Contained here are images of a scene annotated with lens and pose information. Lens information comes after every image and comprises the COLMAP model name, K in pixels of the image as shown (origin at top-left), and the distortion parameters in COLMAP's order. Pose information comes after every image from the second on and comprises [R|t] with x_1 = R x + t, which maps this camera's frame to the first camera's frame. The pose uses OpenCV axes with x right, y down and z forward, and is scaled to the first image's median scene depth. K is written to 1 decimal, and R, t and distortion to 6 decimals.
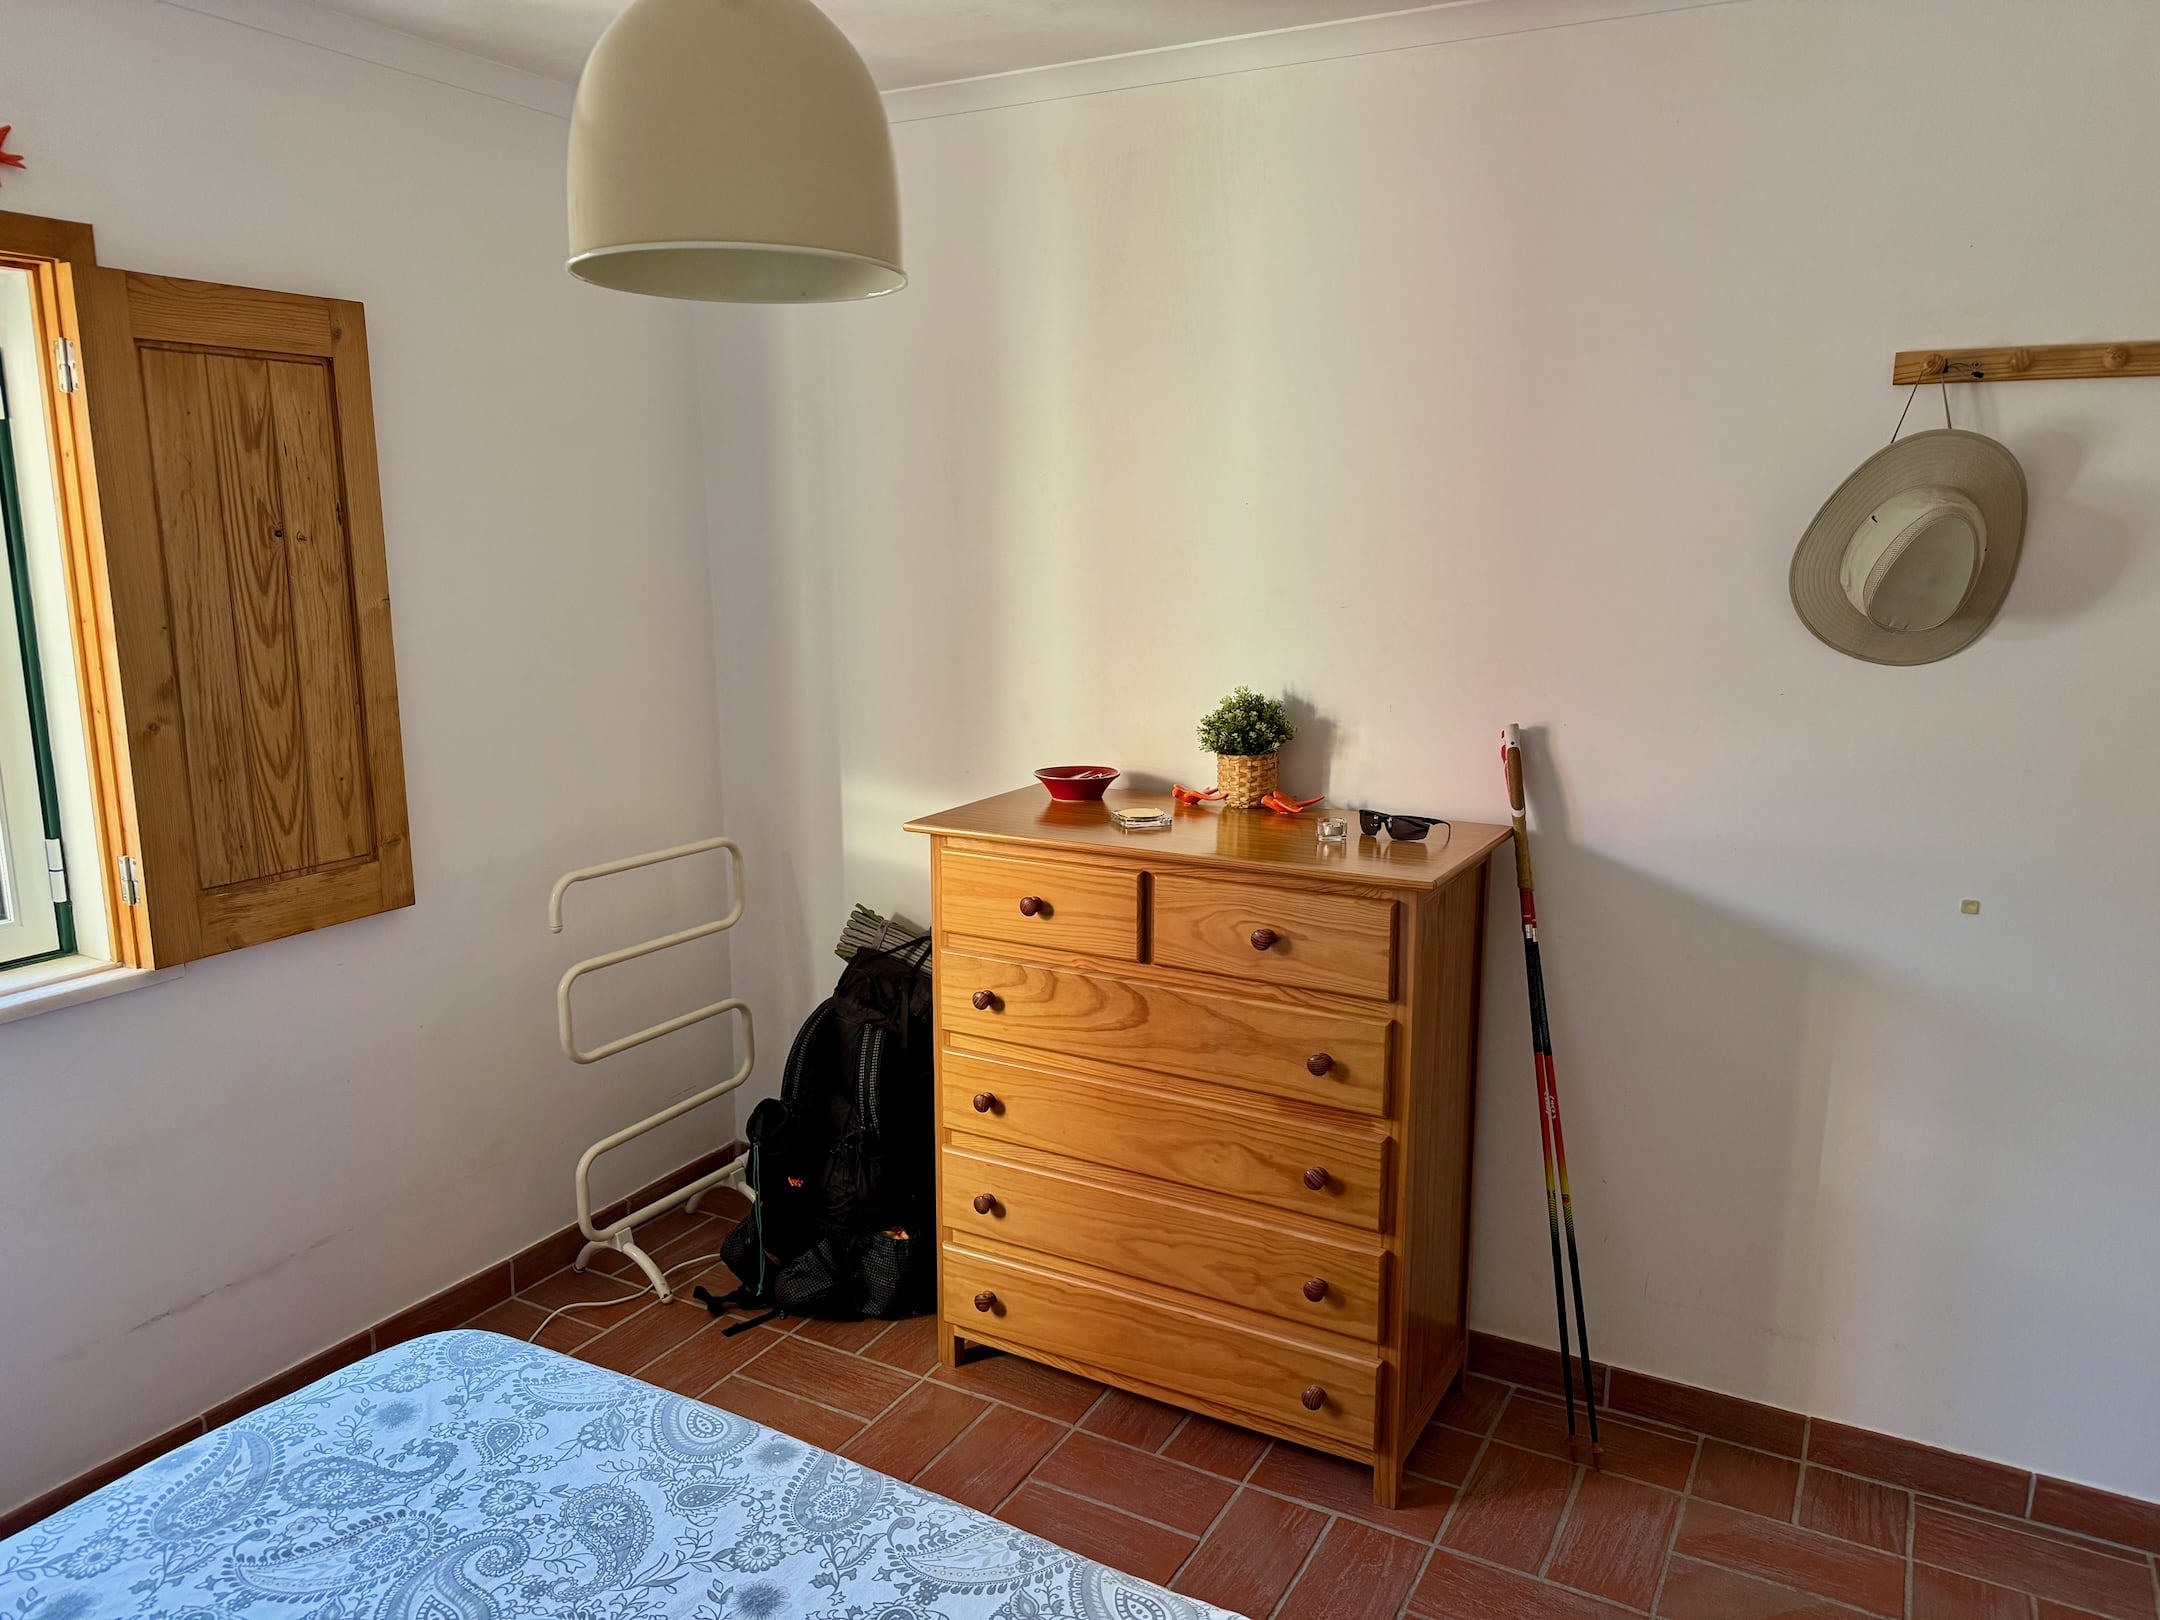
lens RADIAL K [[1526.2, 0, 1080.0], [0, 1526.2, 810.0], [0, 0, 1]] dist [0.043305, -0.065408]
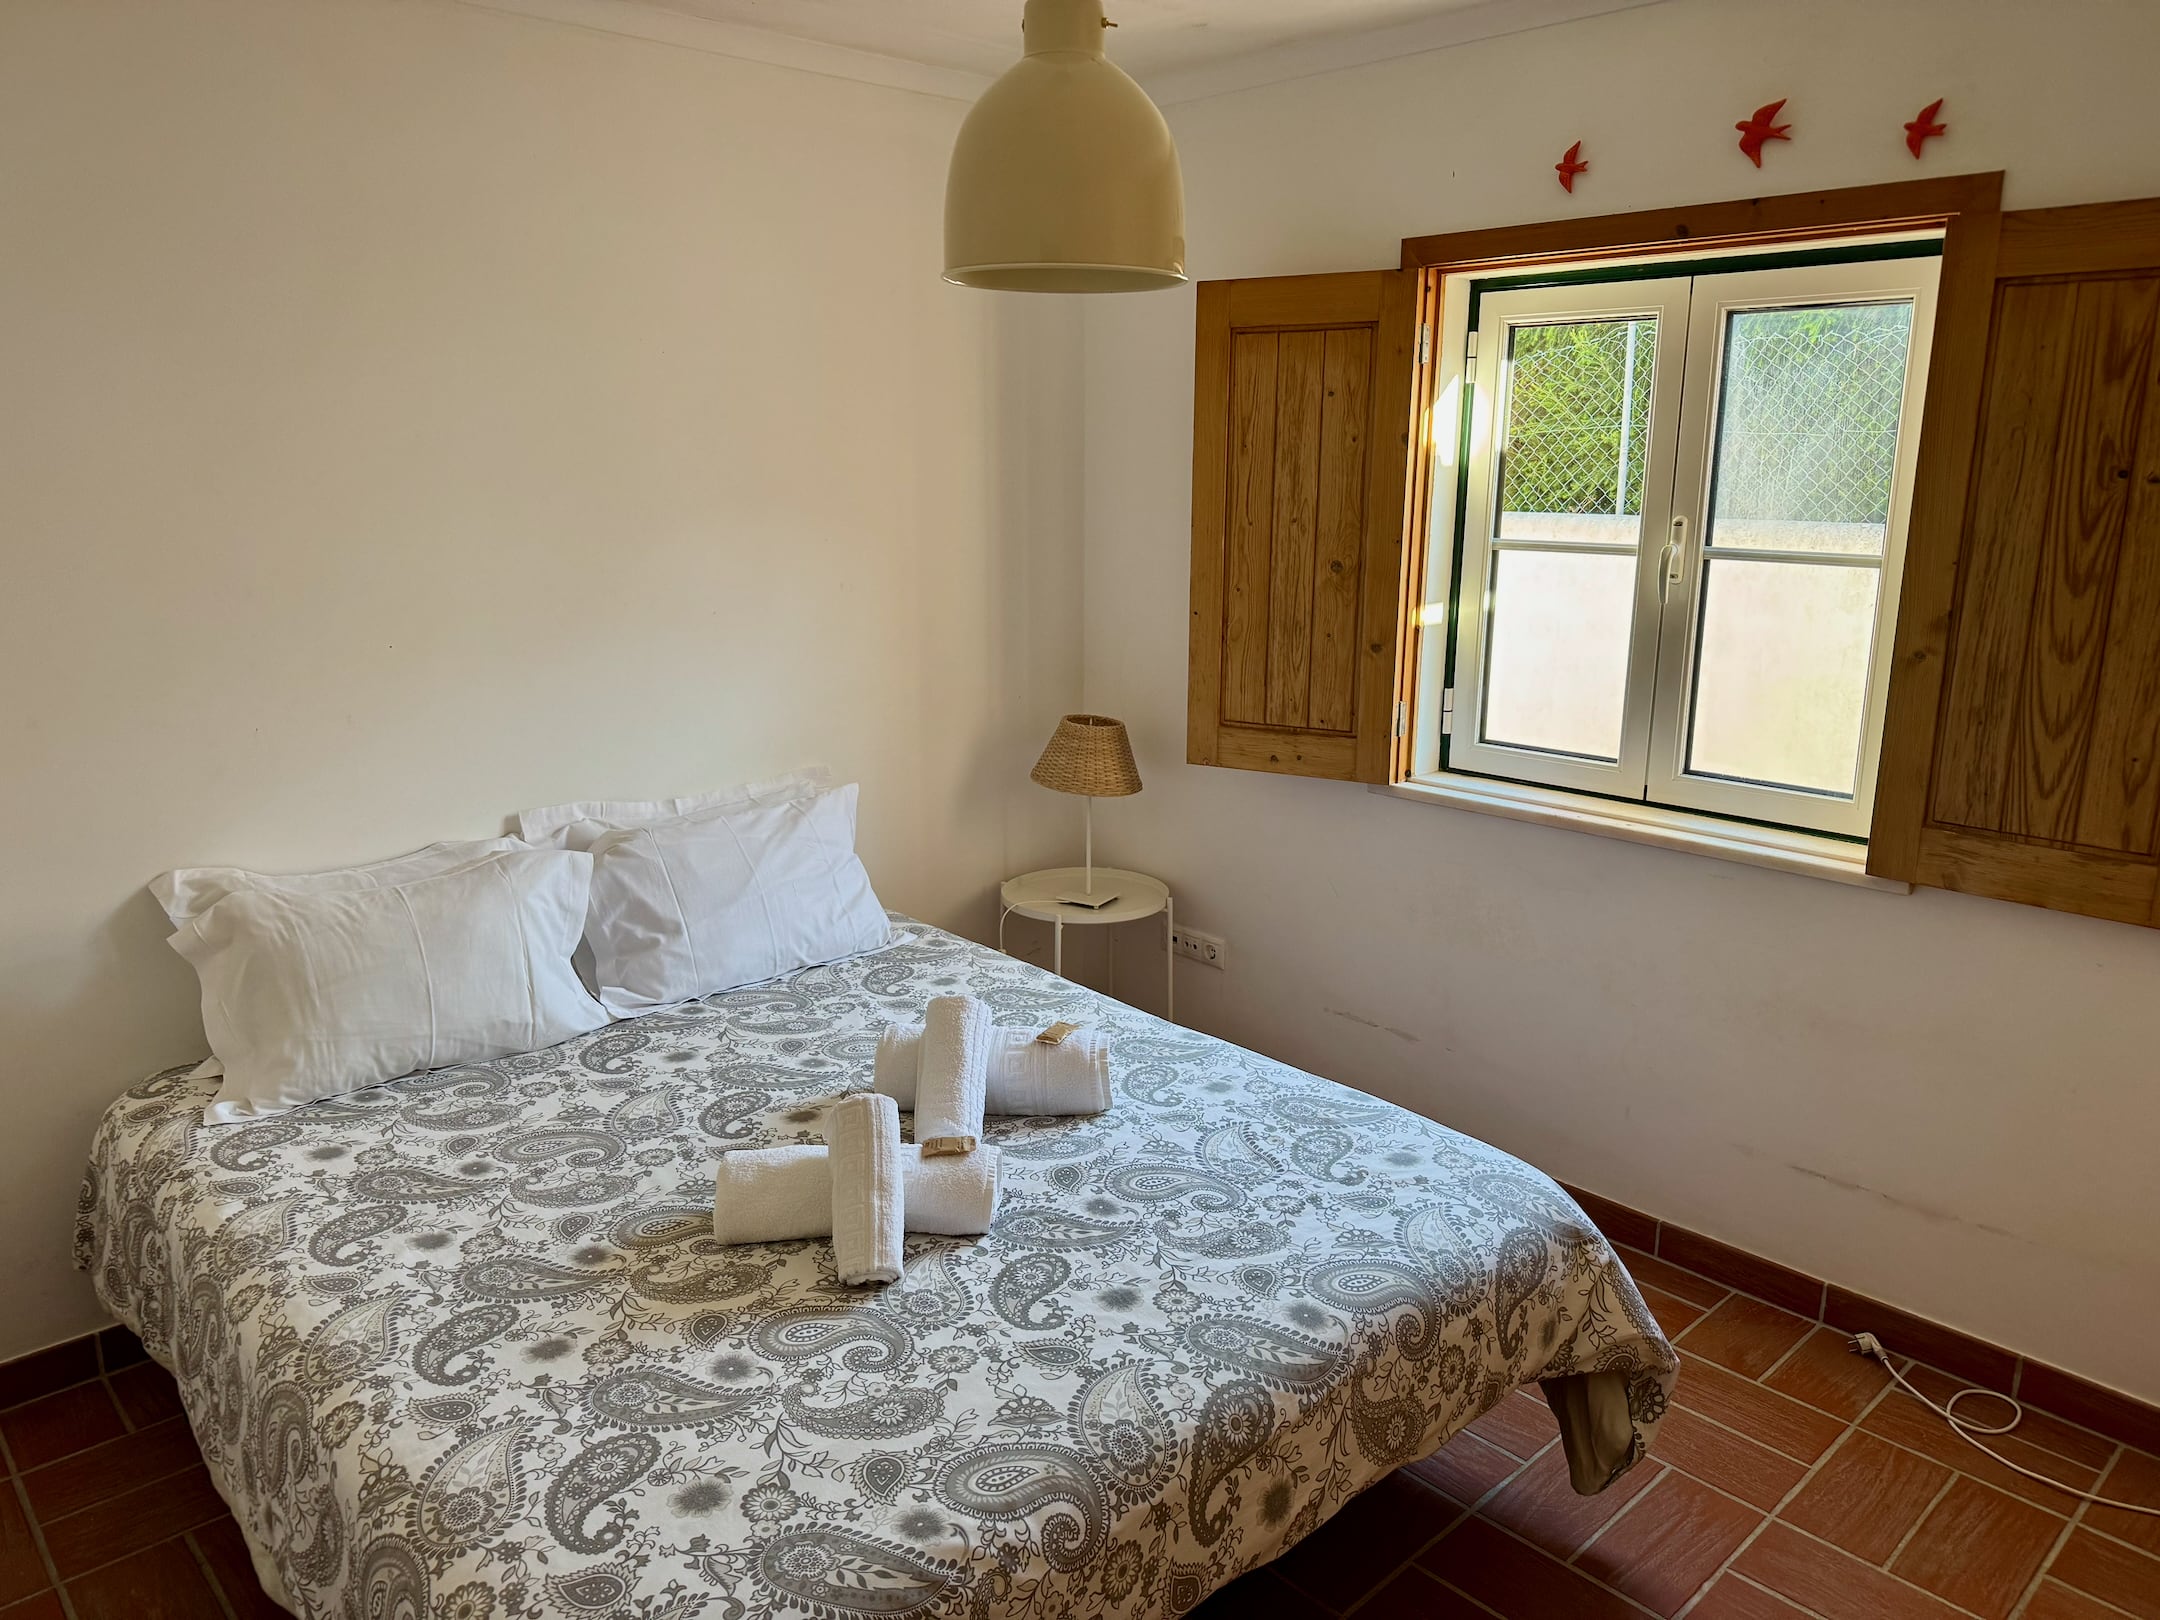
lens RADIAL K [[1526.2, 0, 1080.0], [0, 1526.2, 810.0], [0, 0, 1]] dist [0.043305, -0.065408]
pose [[-0.319131, 0.218227, -0.922243, 0.551409], [-0.174460, 0.942969, 0.283501, -0.144959], [0.931514, 0.251368, -0.262859, 0.729678]]
